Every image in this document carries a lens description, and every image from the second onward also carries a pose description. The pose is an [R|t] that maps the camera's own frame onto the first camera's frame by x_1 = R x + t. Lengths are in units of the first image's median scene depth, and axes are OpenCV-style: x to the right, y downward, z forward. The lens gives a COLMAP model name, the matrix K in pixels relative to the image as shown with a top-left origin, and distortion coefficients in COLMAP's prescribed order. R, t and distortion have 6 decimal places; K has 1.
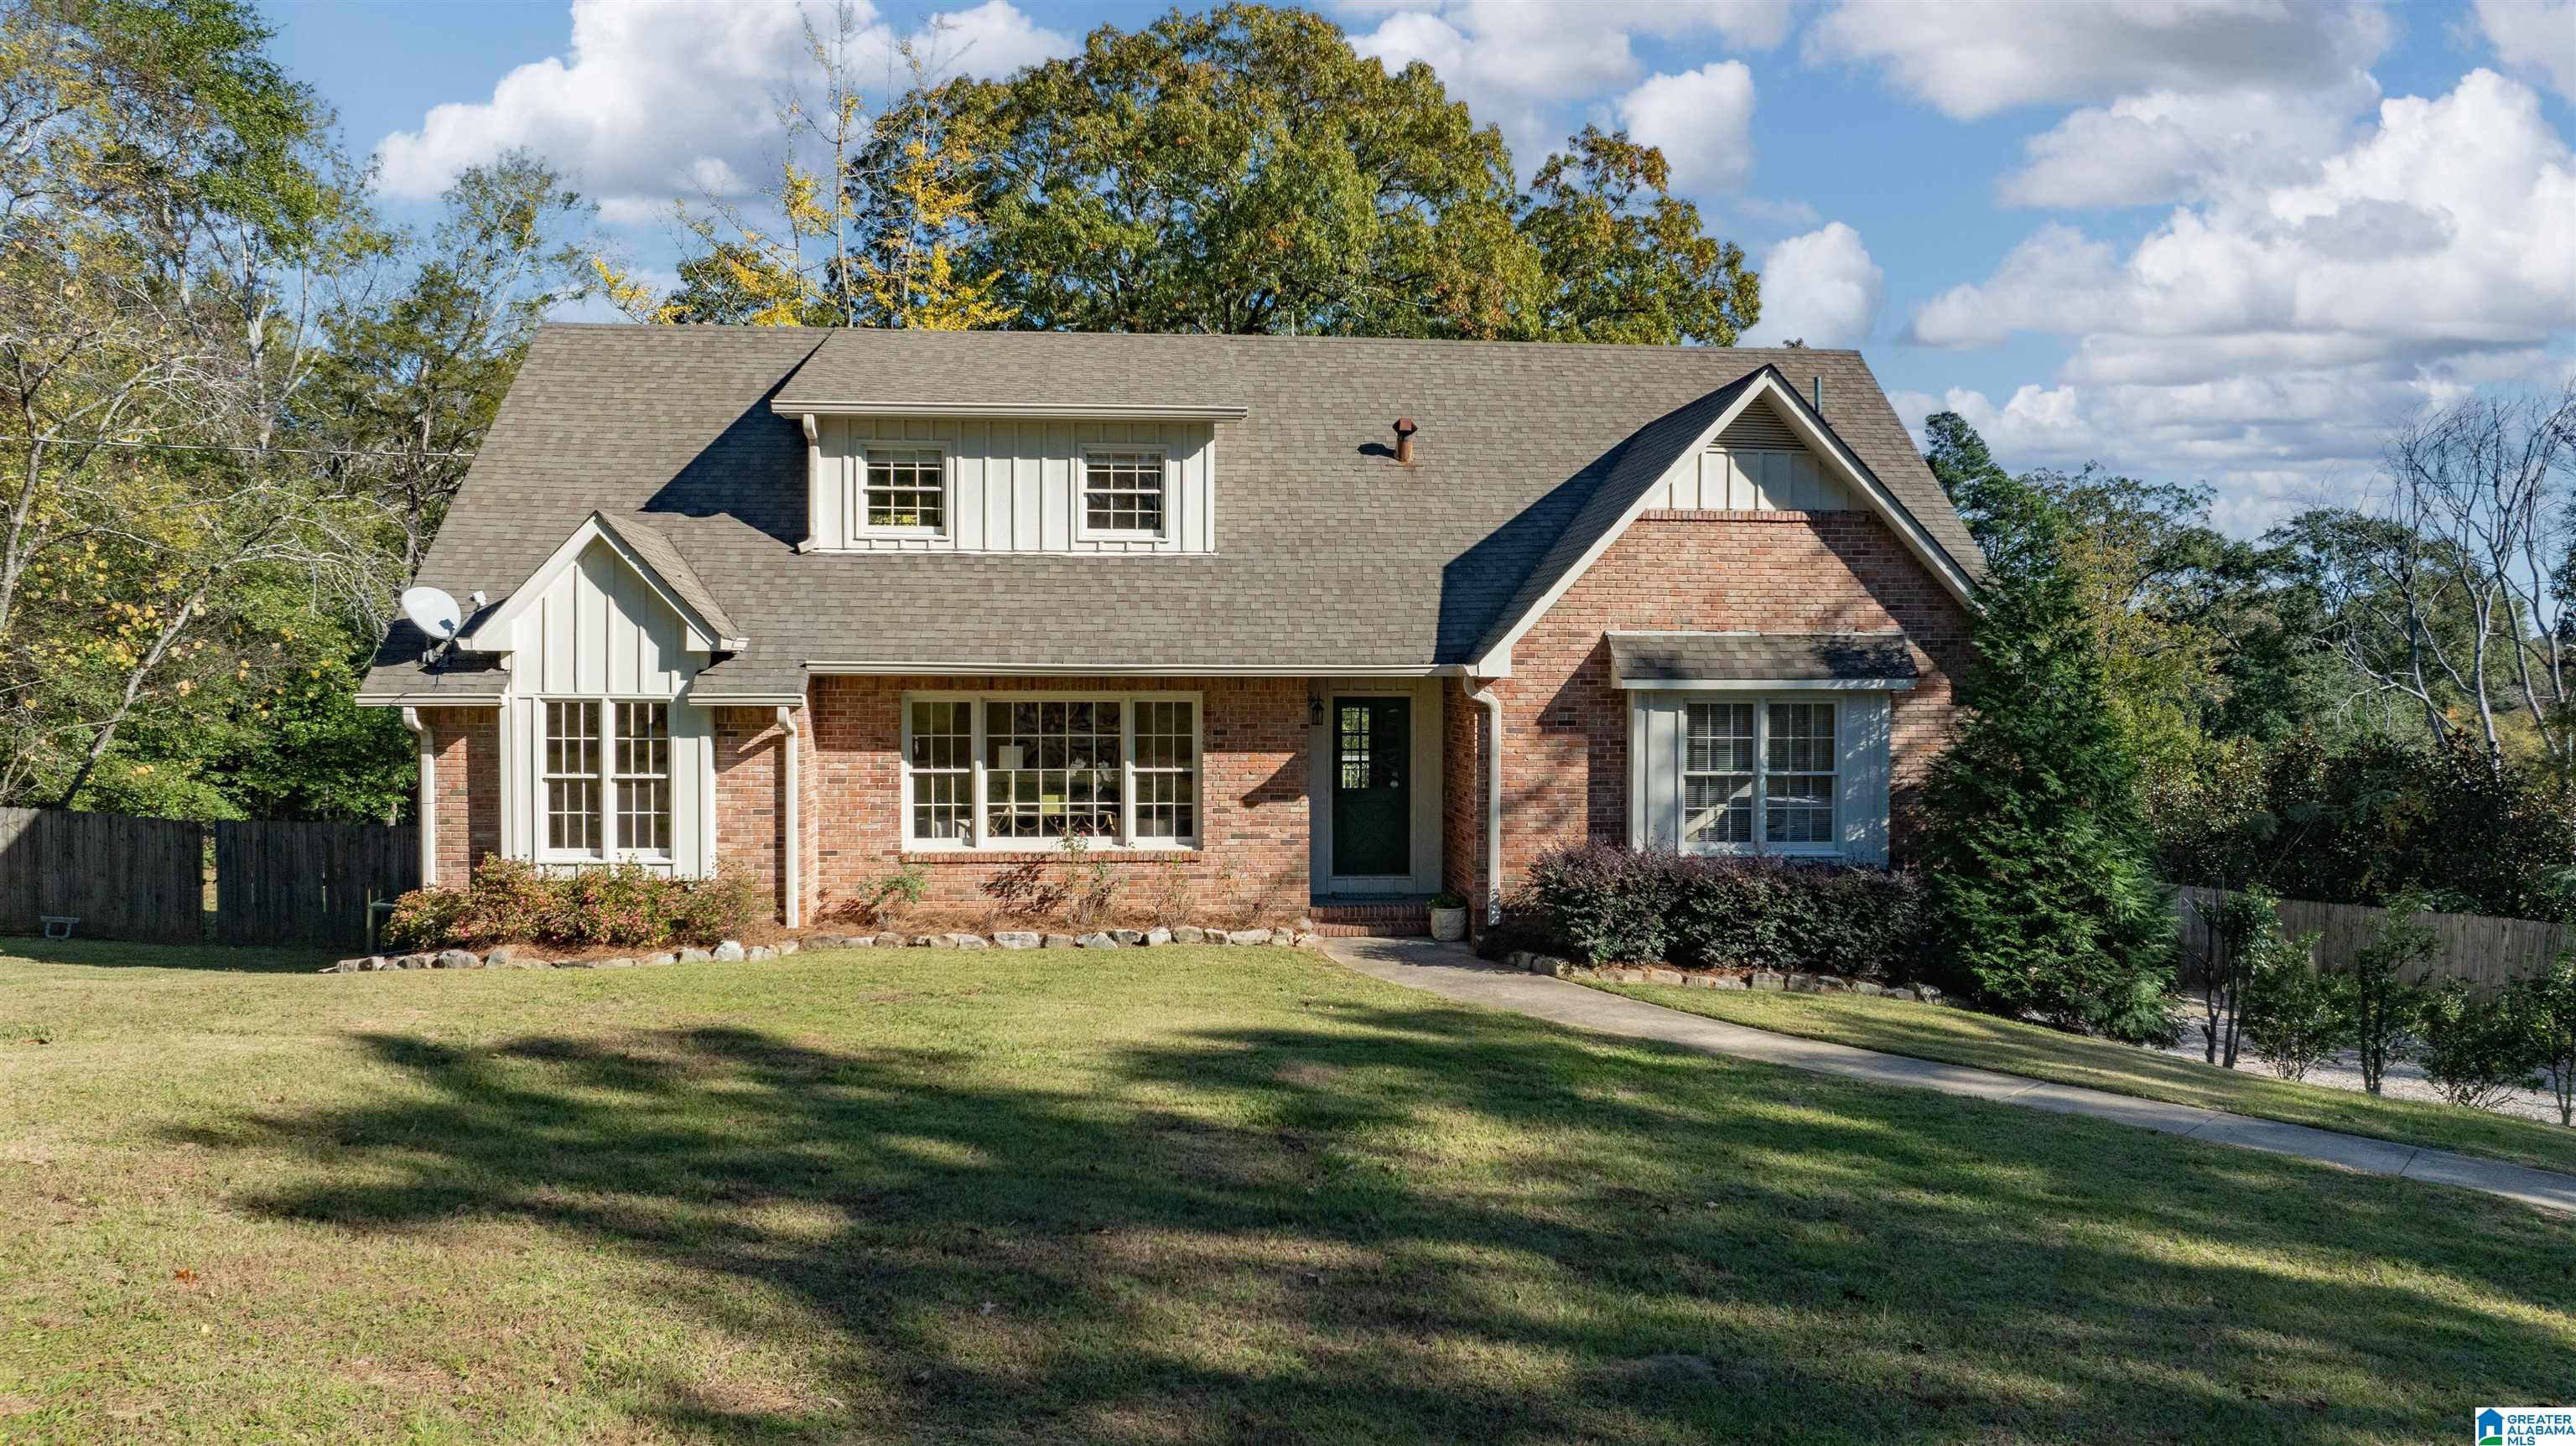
lens RADIAL K [[1816.6, 0, 1298.0], [0, 1816.6, 720.8], [0, 0, 1]] dist [-0.035364, 0.022847]
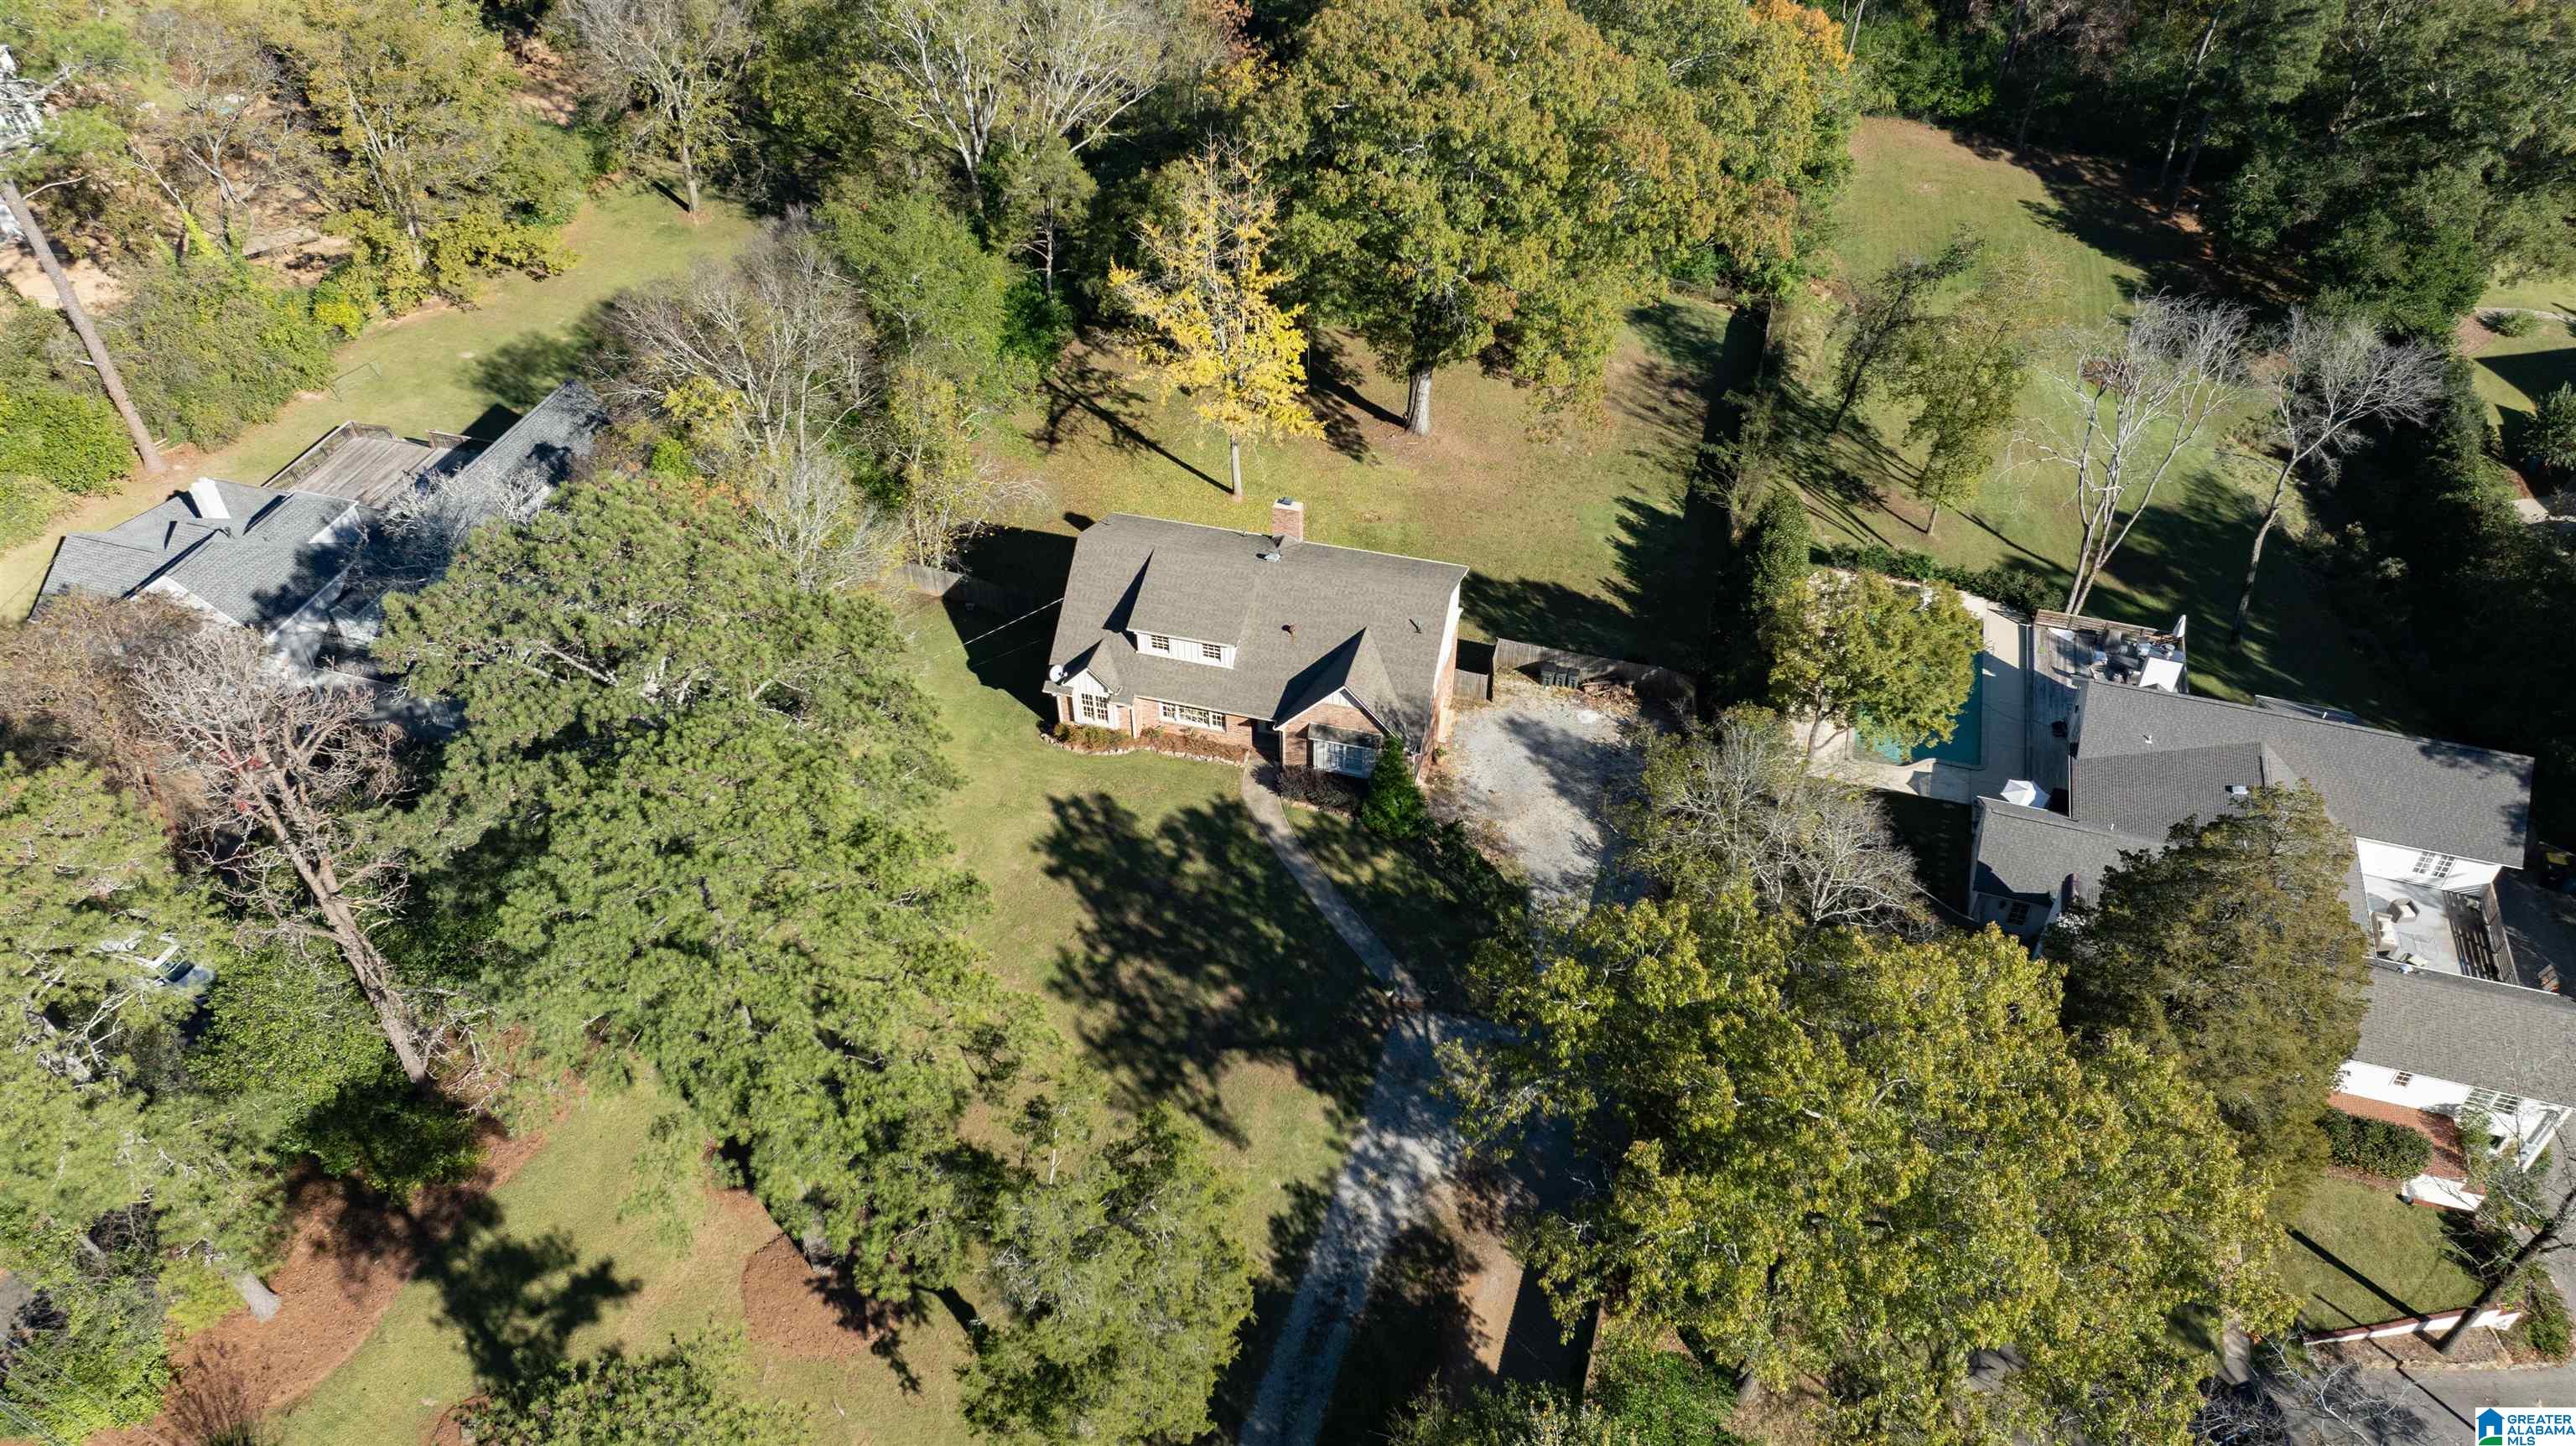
lens RADIAL K [[1816.6, 0, 1295.9], [0, 1816.6, 701.8], [0, 0, 1]] dist [-0.035364, 0.022847]
pose [[0.936658, 0.223048, -0.270040, 1.245307], [-0.004331, 0.778319, 0.627854, -2.690014], [0.350219, -0.586914, 0.729985, -2.020379]]
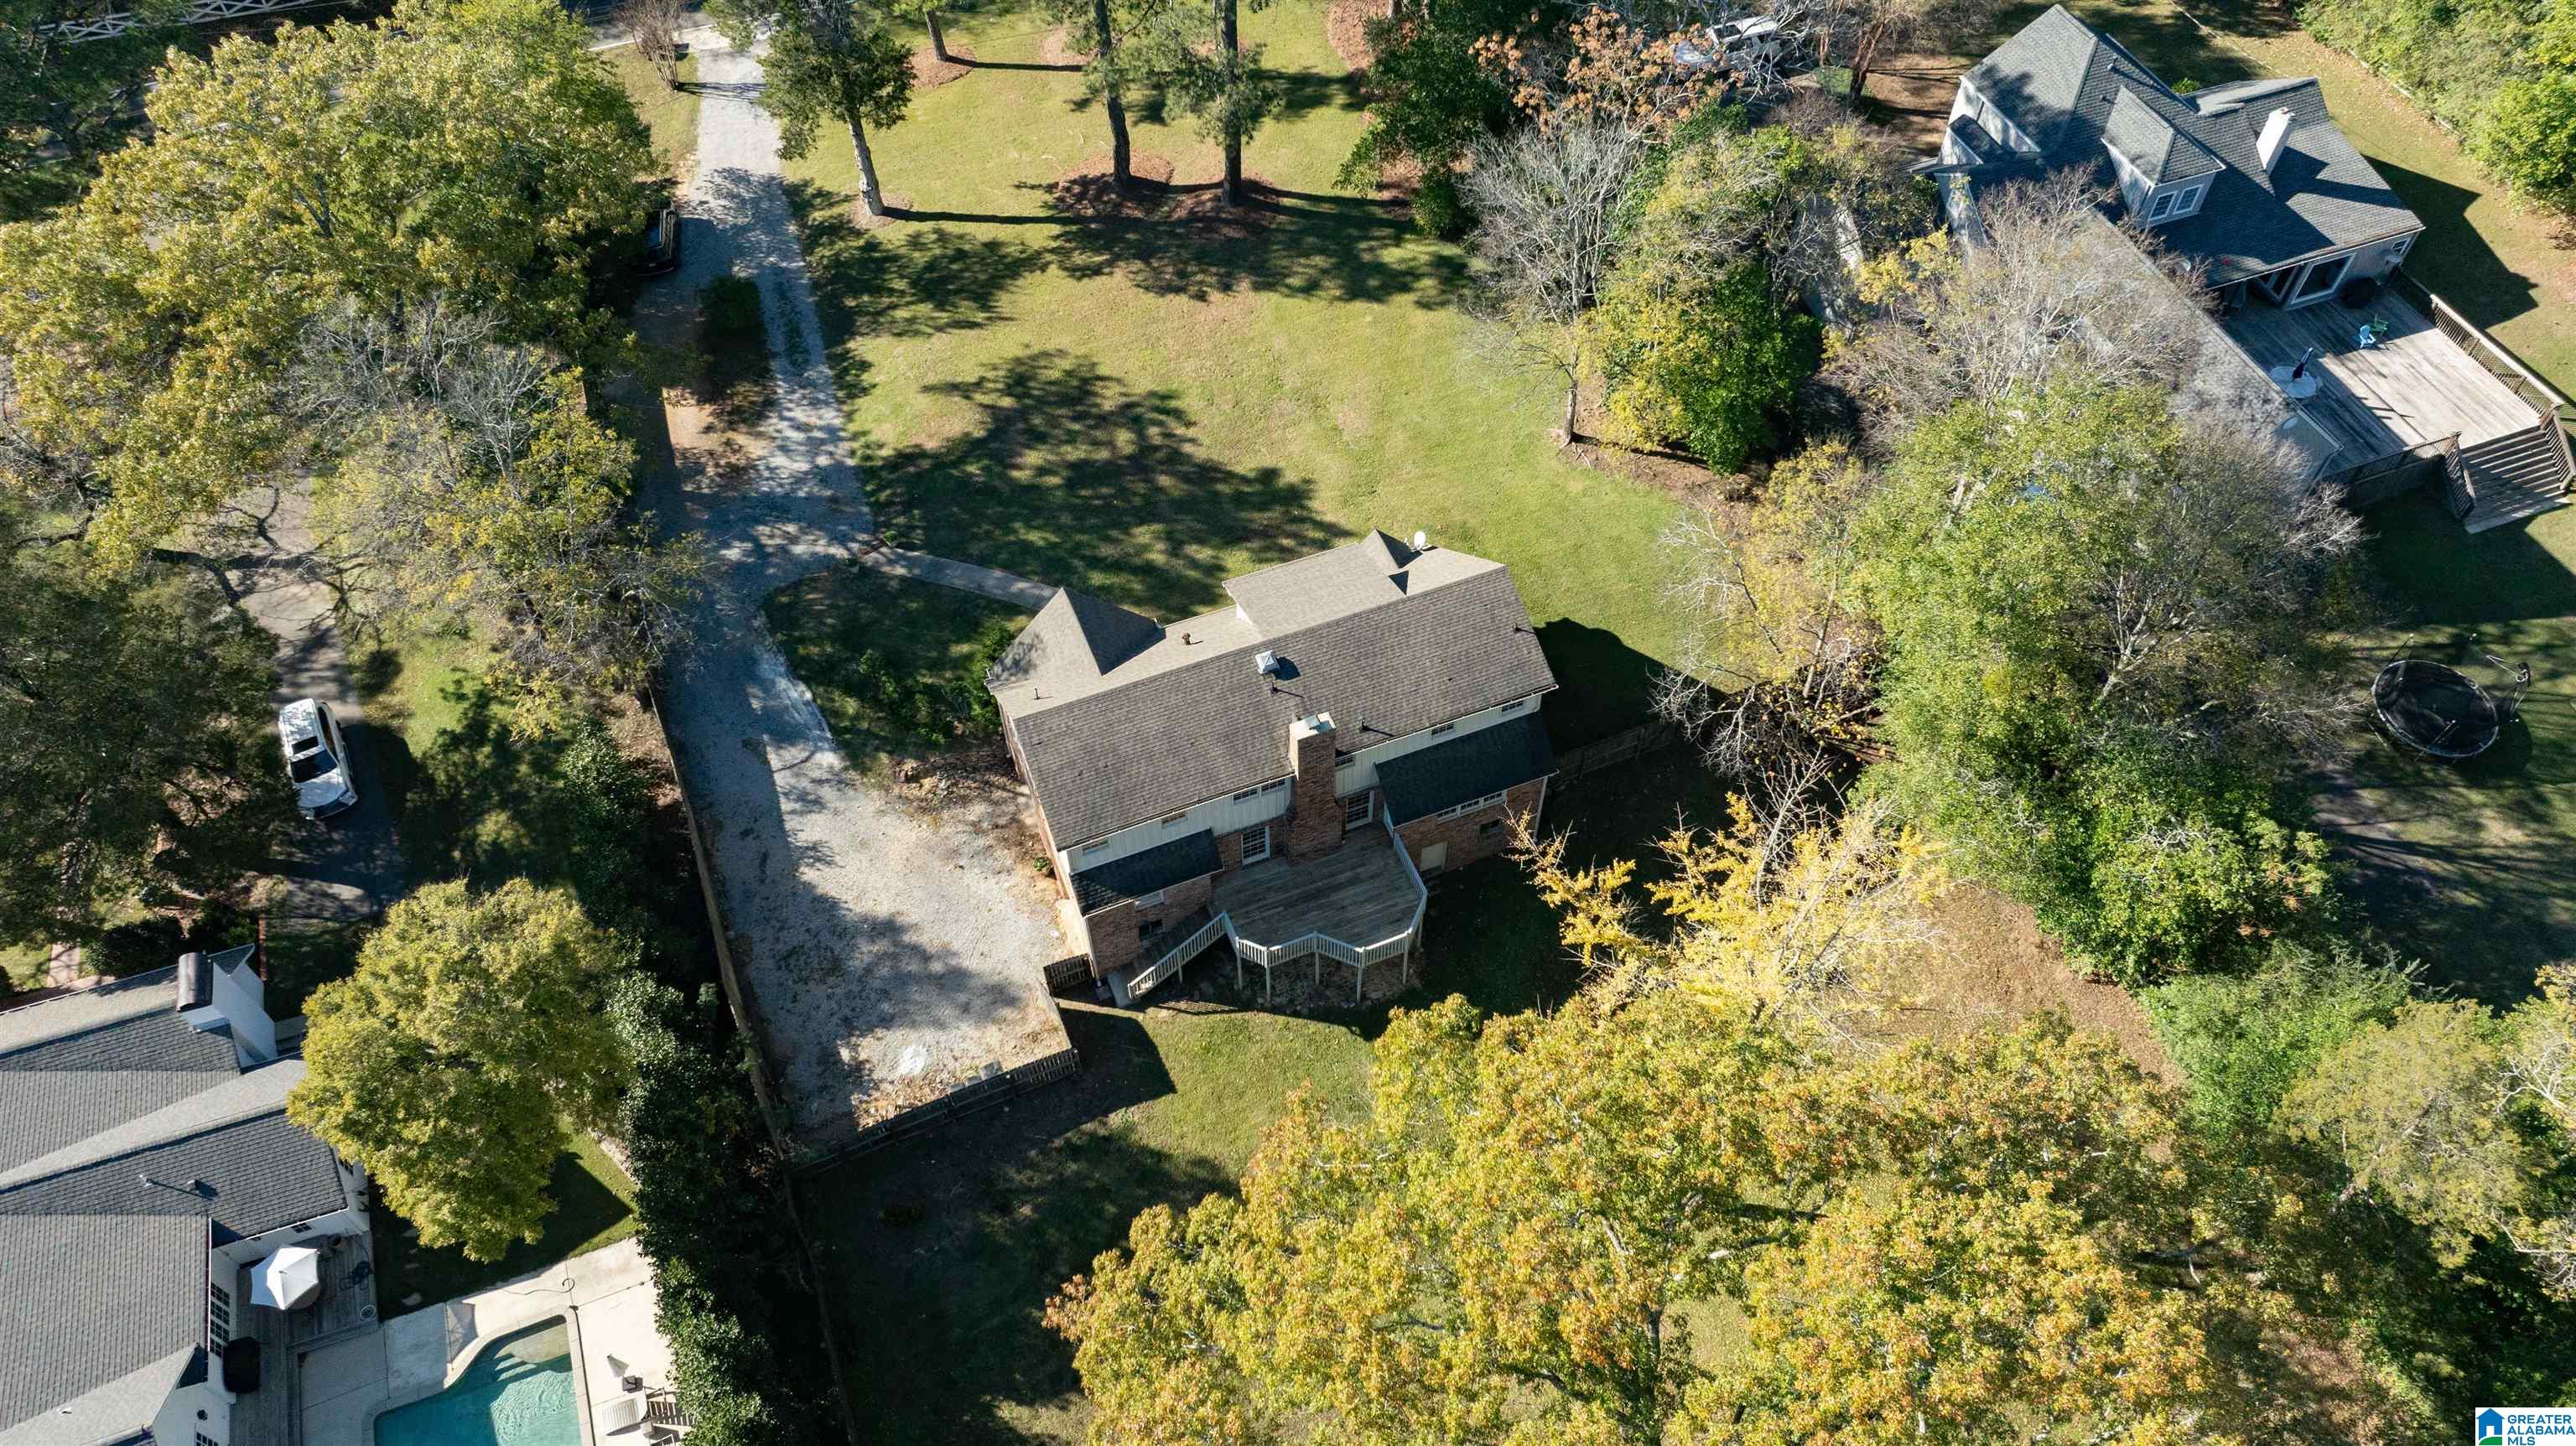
lens RADIAL K [[1816.6, 0, 1281.6], [0, 1816.6, 703.3], [0, 0, 1]] dist [-0.035364, 0.022847]
pose [[-0.957950, 0.225826, -0.177016, 0.509008], [-0.011367, 0.586568, 0.809820, -2.723132], [0.286710, 0.777780, -0.559336, 3.071968]]
